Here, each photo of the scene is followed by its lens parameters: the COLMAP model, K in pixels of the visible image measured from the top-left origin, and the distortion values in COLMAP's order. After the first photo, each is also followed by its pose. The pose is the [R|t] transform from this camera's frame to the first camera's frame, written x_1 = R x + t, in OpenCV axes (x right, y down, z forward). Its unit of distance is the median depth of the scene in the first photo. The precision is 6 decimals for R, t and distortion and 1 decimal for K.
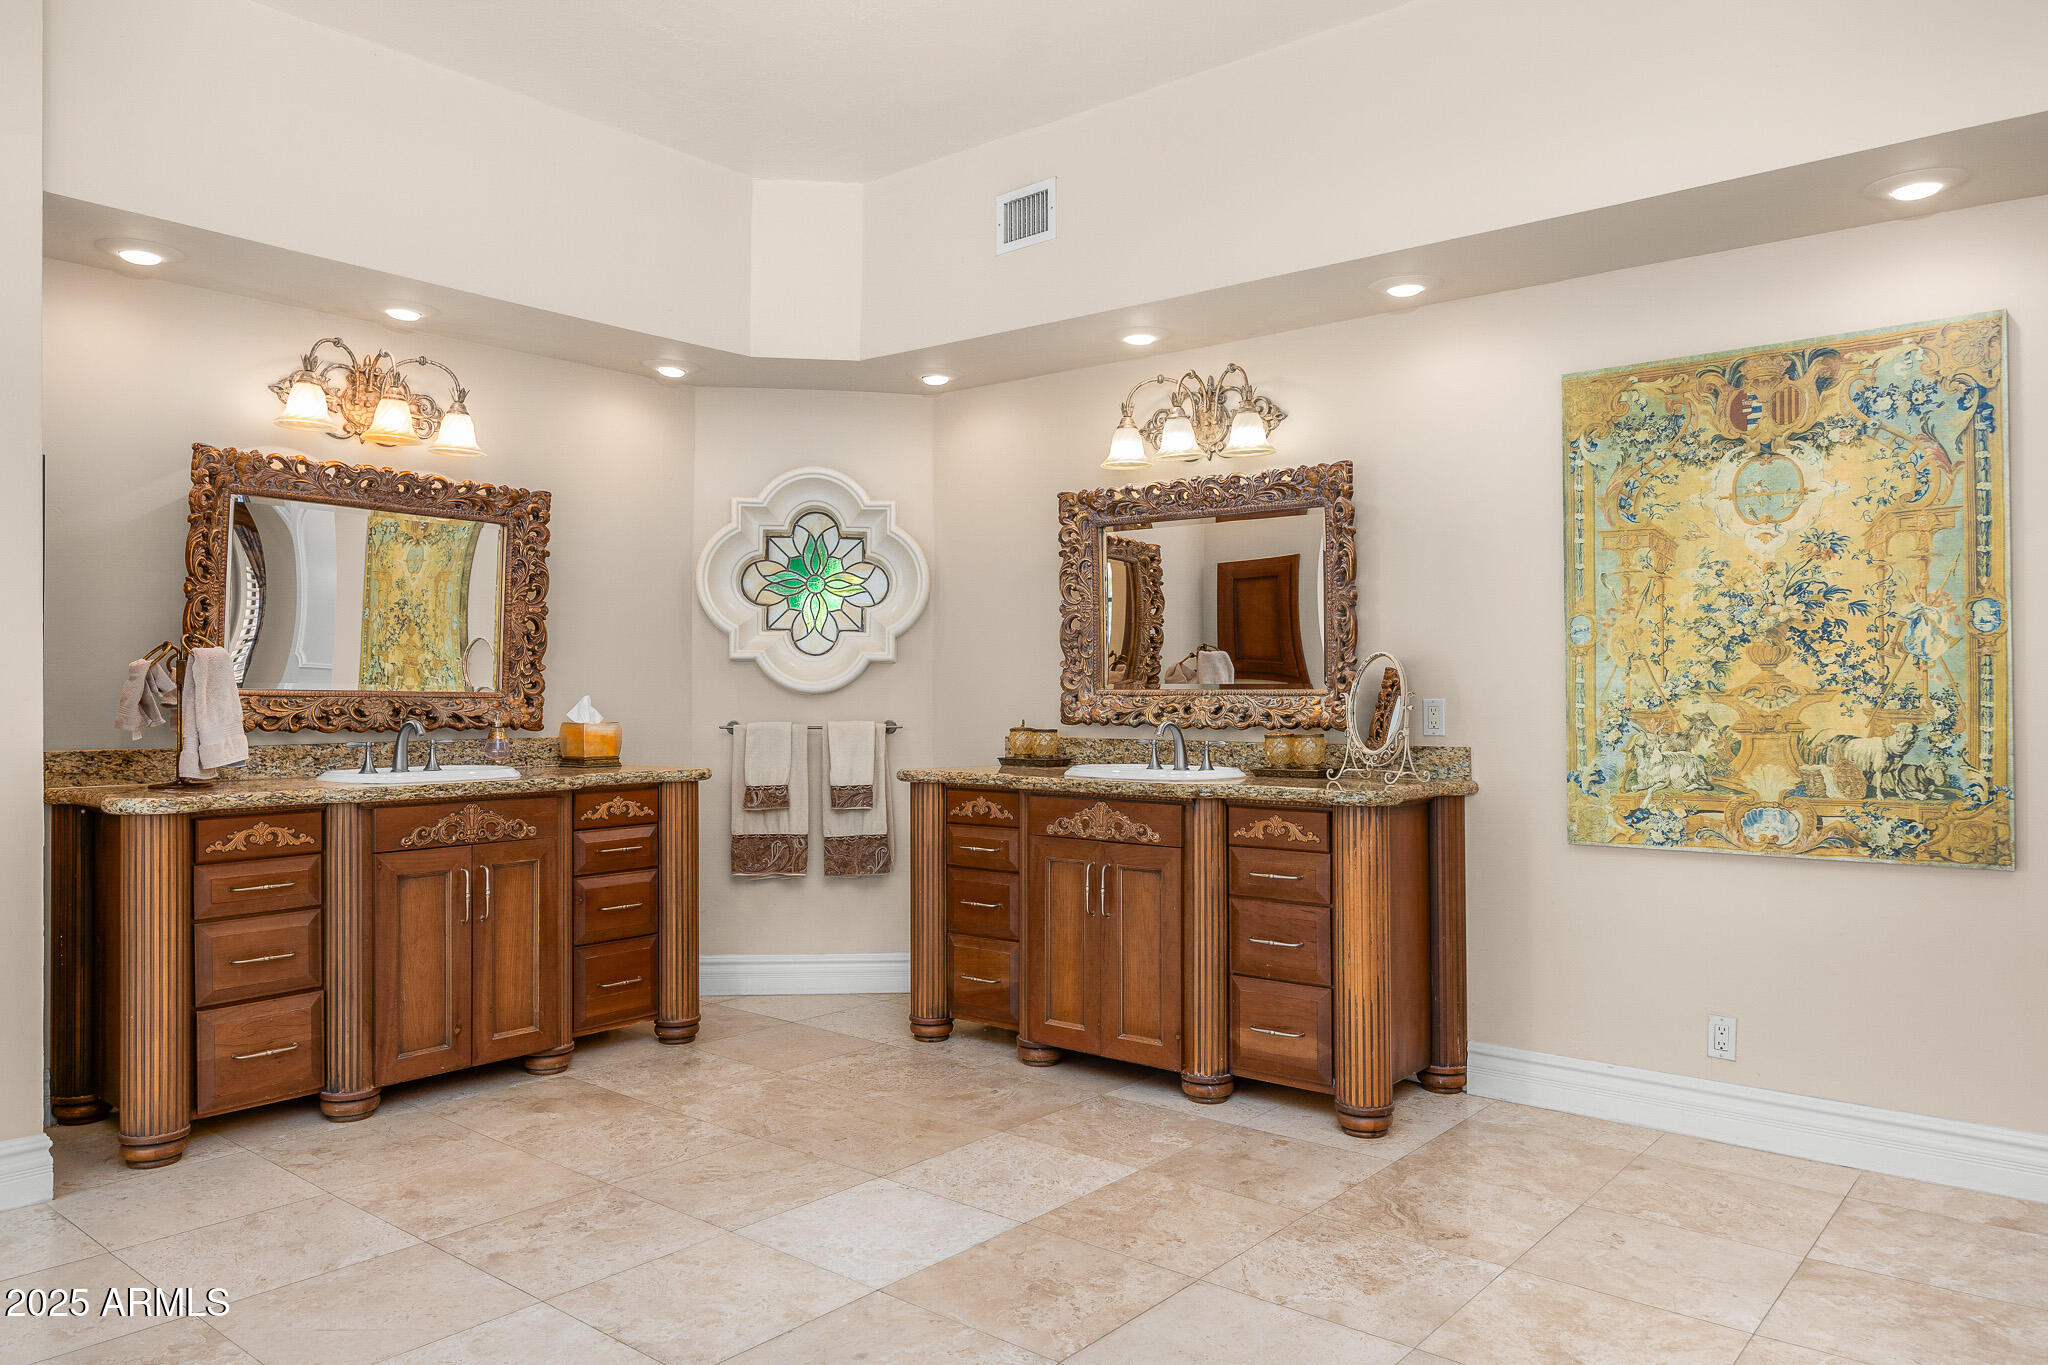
lens RADIAL K [[1381.3, 0, 1022.2], [0, 1381.3, 682.6], [0, 0, 1]] dist [-0.006971, -0.003618]
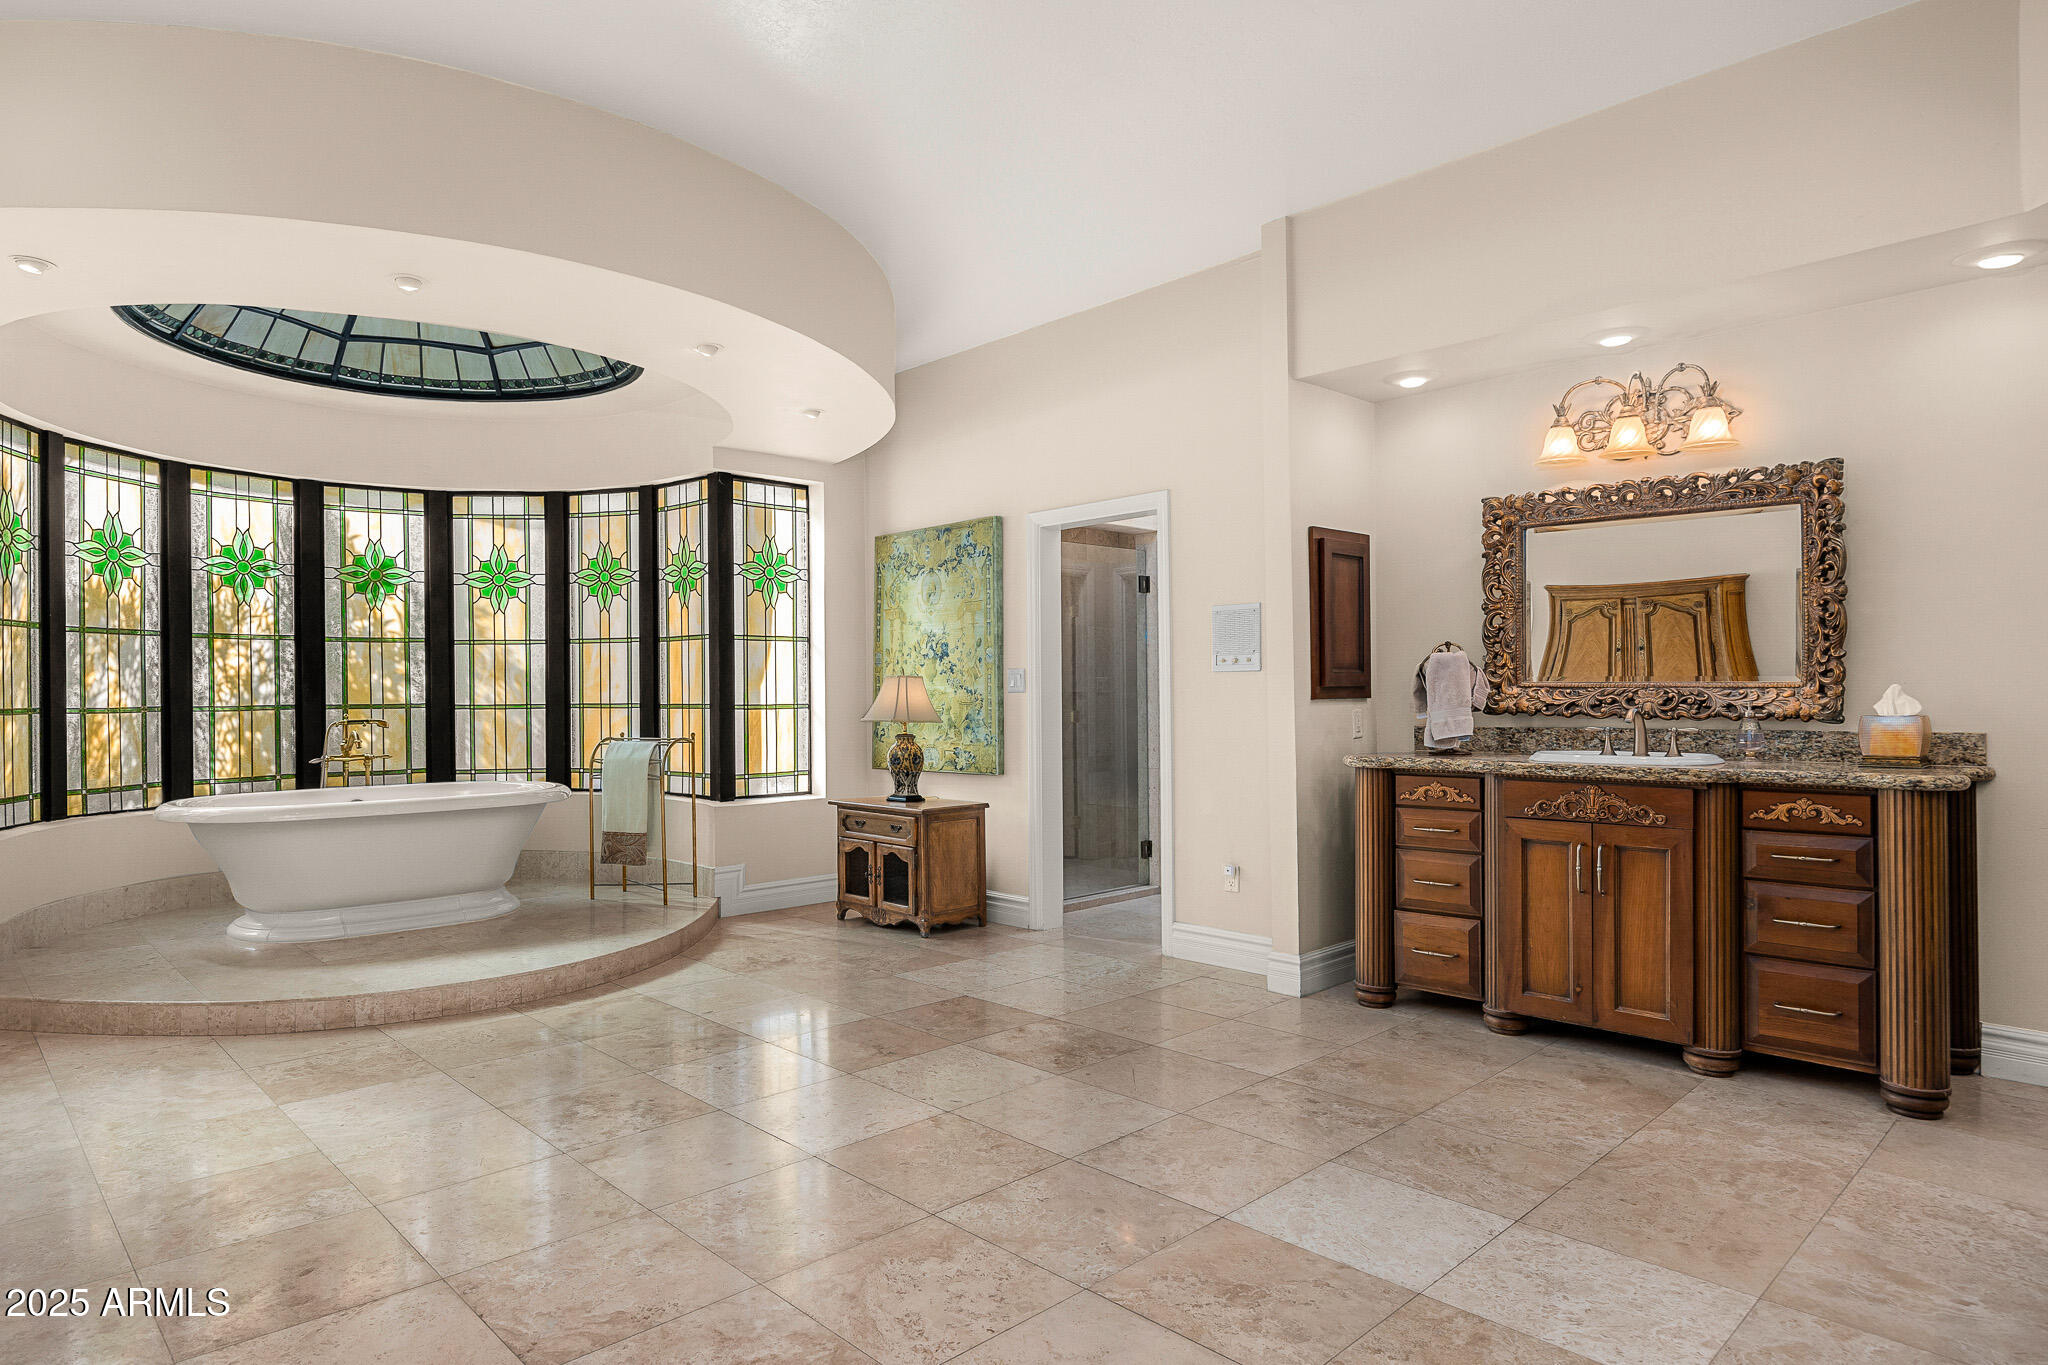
lens RADIAL K [[1306.7, 0, 1022.0], [0, 1306.7, 690.1], [0, 0, 1]] dist [-0.007483, -0.002062]
pose [[-0.152472, -0.004569, -0.988297, 0.711746], [0.011549, 0.999913, -0.006404, 0.015119], [0.988240, -0.012390, -0.152406, 0.744639]]
